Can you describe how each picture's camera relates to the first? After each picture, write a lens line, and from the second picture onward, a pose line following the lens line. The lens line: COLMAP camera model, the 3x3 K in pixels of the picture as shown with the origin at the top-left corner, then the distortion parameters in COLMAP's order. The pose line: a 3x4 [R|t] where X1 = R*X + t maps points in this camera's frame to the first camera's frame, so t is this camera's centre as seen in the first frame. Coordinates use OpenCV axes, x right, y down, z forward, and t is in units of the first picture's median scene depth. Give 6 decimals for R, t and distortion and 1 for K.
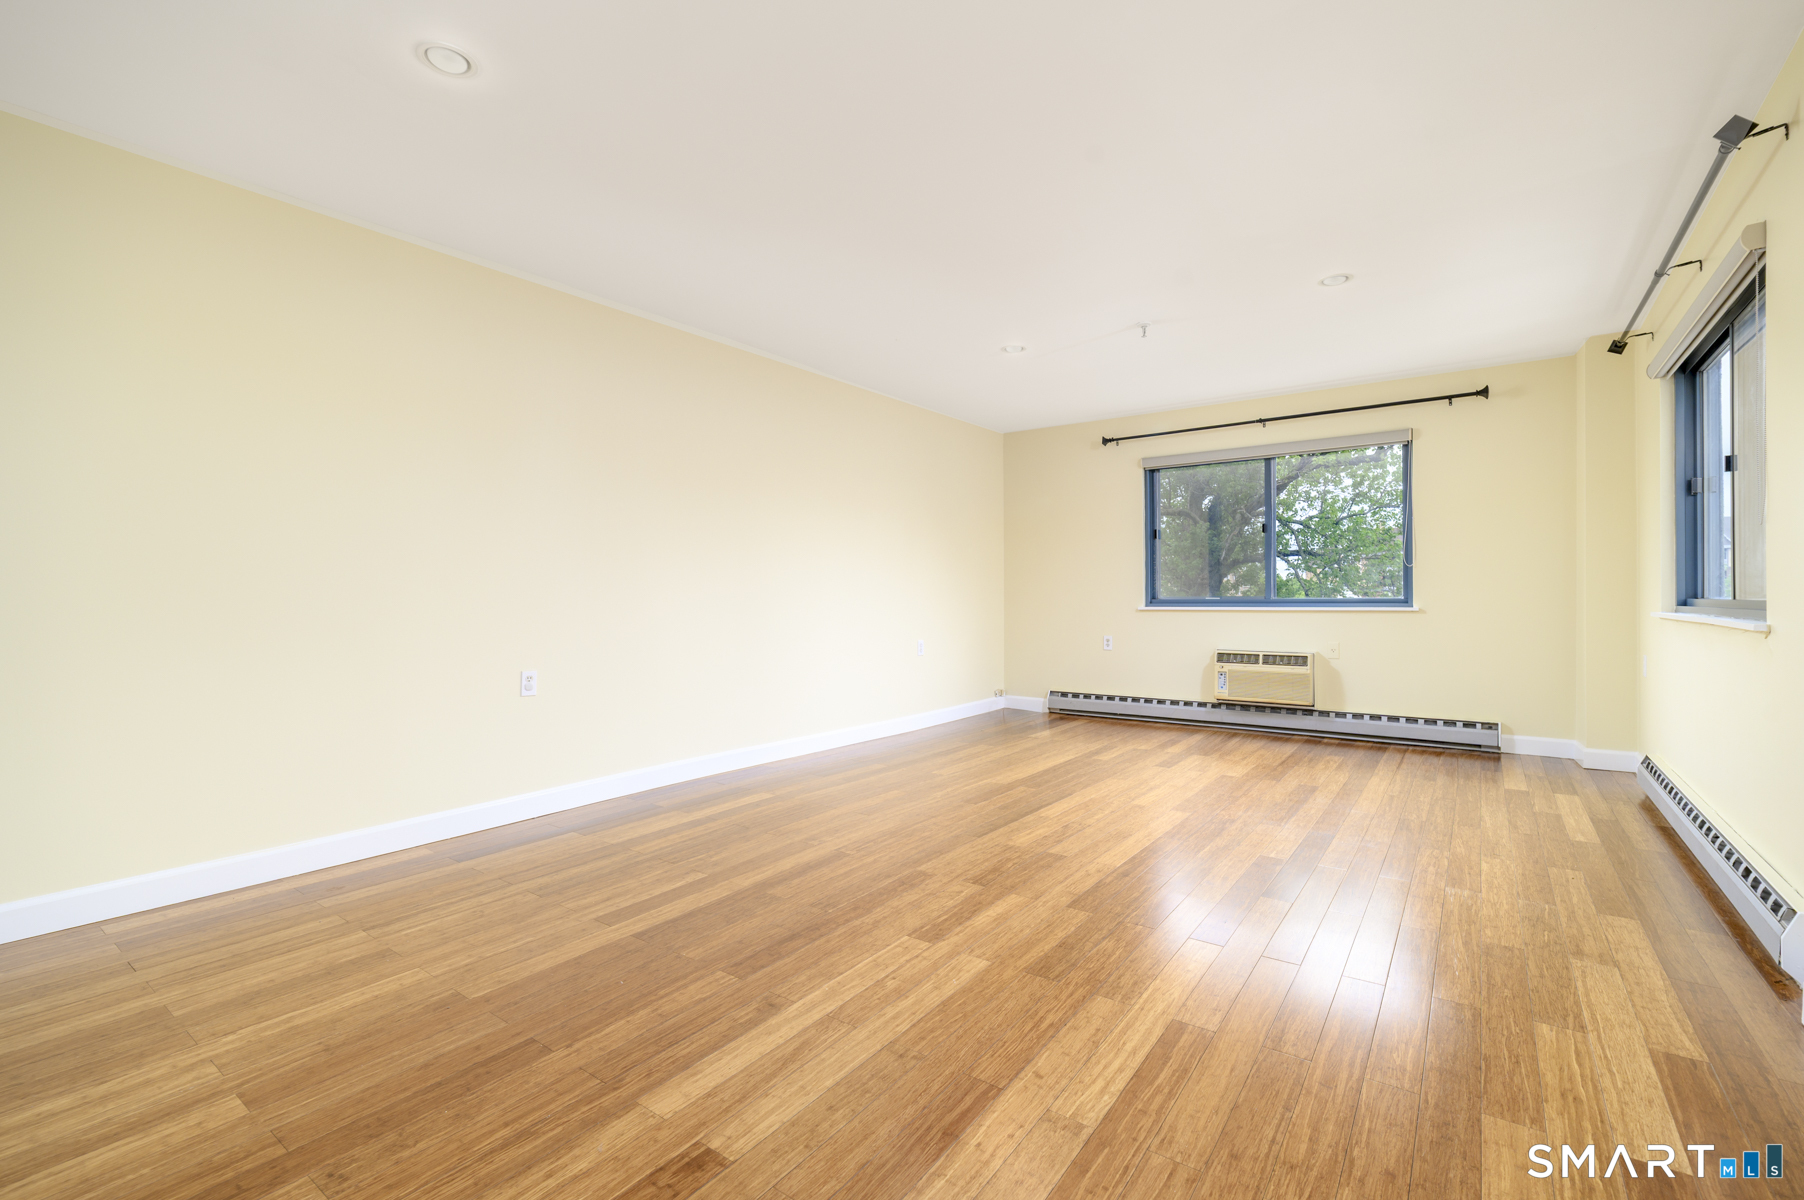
lens RADIAL K [[795.0, 0, 903.2], [0, 795.0, 598.2], [0, 0, 1]] dist [-0.001397, 0.000053]
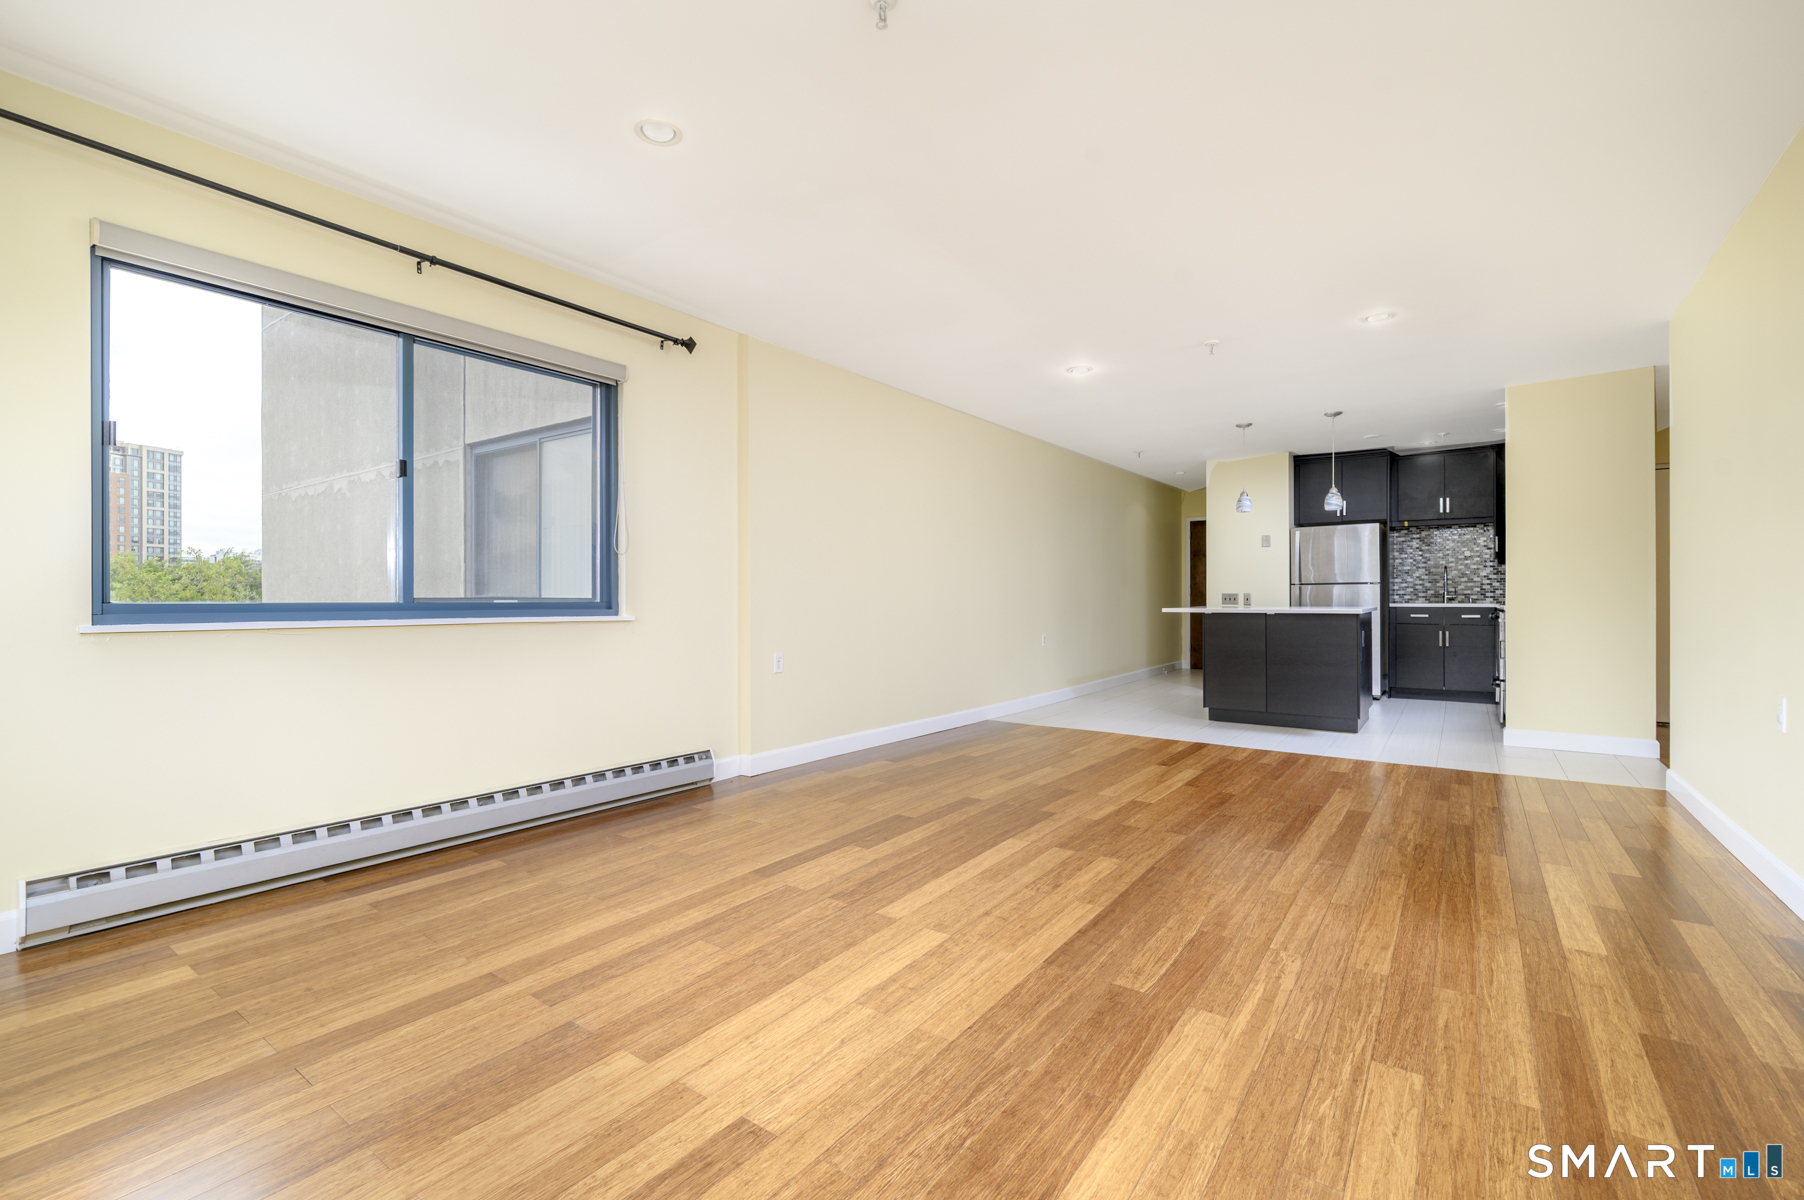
lens RADIAL K [[795.0, 0, 898.0], [0, 795.0, 598.6], [0, 0, 1]] dist [-0.001397, 0.000053]
pose [[-0.999996, 0.001623, -0.002448, 0.401776], [0.001627, 0.999997, -0.002002, -0.000454], [0.002445, -0.002006, -0.999995, 1.979213]]
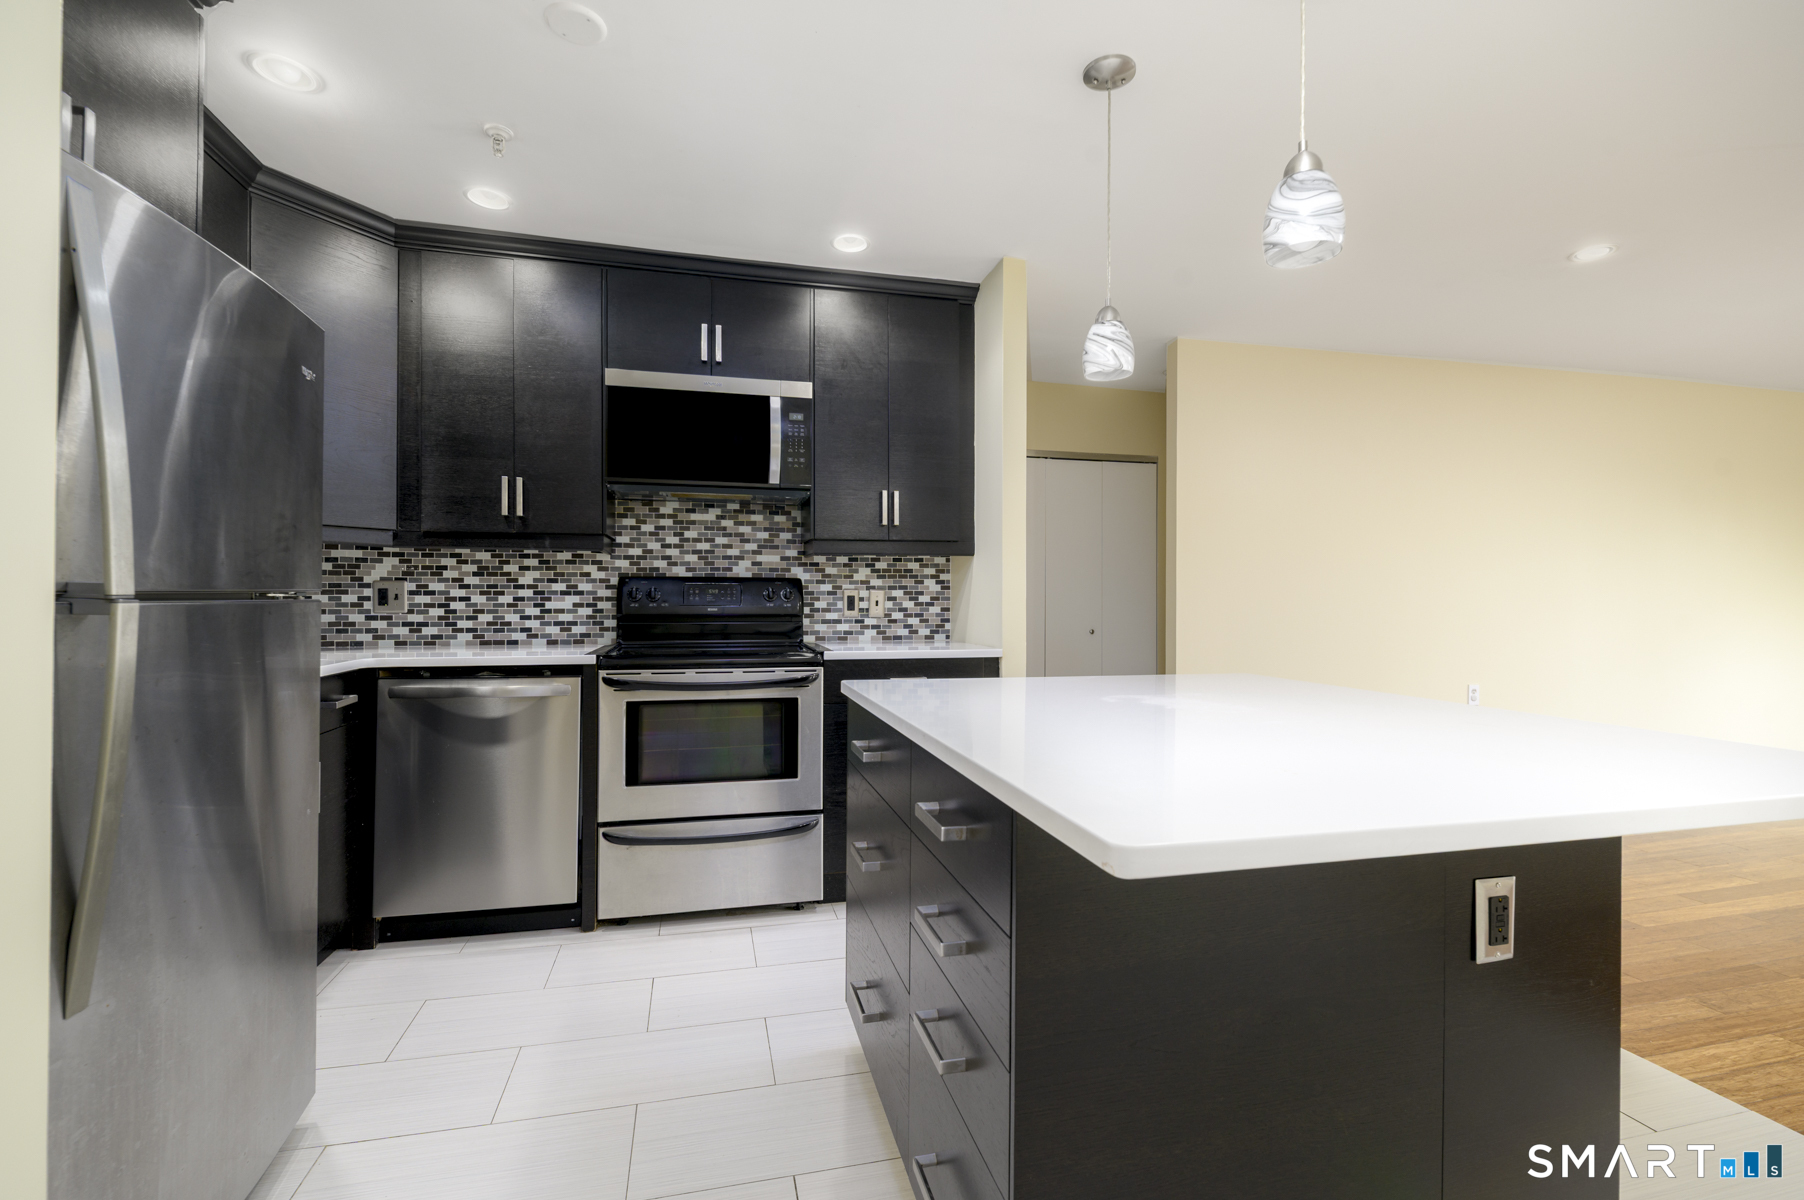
lens RADIAL K [[795.0, 0, 896.4], [0, 795.0, 595.7], [0, 0, 1]] dist [-0.001397, 0.000053]
pose [[0.761468, 0.002166, -0.648199, -0.412645], [-0.002545, 0.999997, 0.000352, -0.052001], [0.648198, 0.001382, 0.761471, -0.600139]]
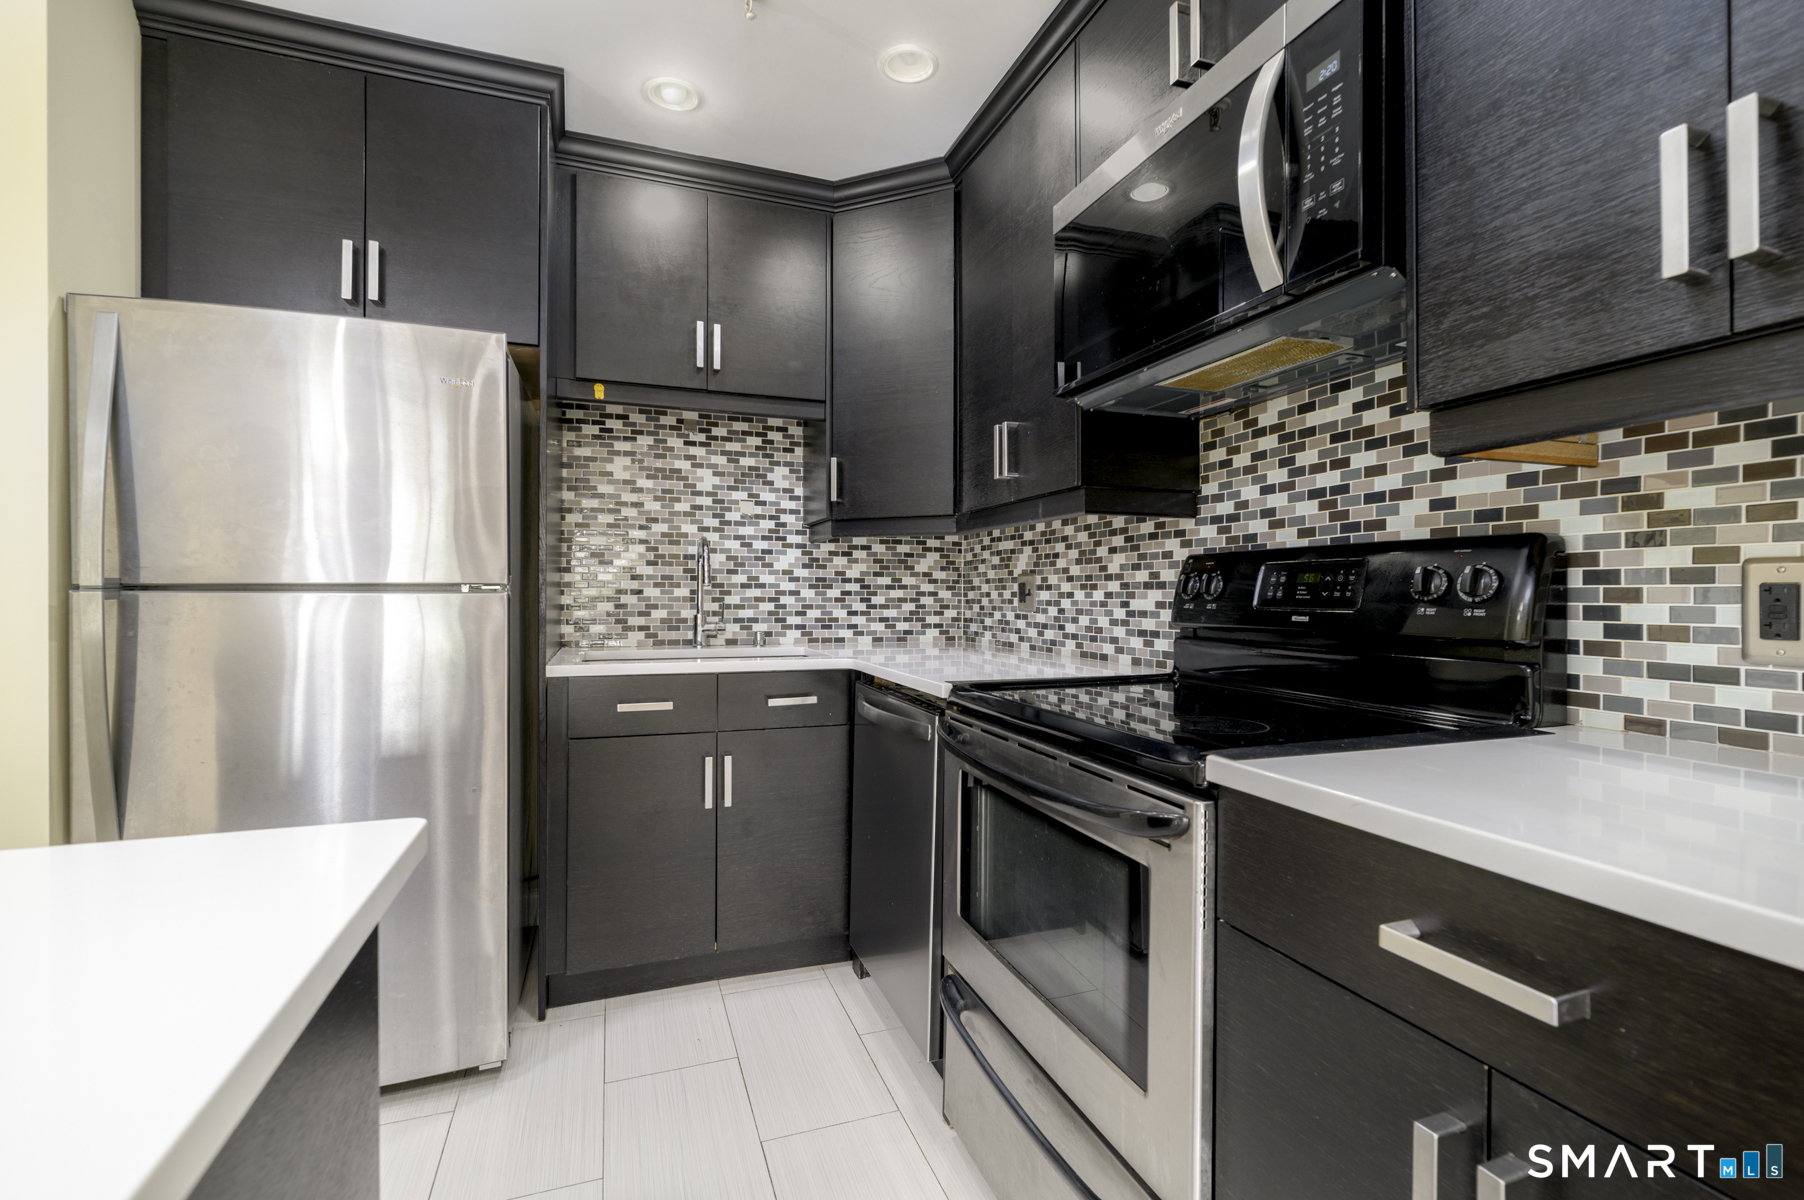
lens RADIAL K [[795.0, 0, 899.5], [0, 795.0, 594.3], [0, 0, 1]] dist [-0.001397, 0.000053]
pose [[-0.576252, -0.001379, -0.817271, -0.765235], [-0.002375, 0.999997, -0.000012, -0.046434], [0.817269, 0.001934, -0.576254, 0.131366]]
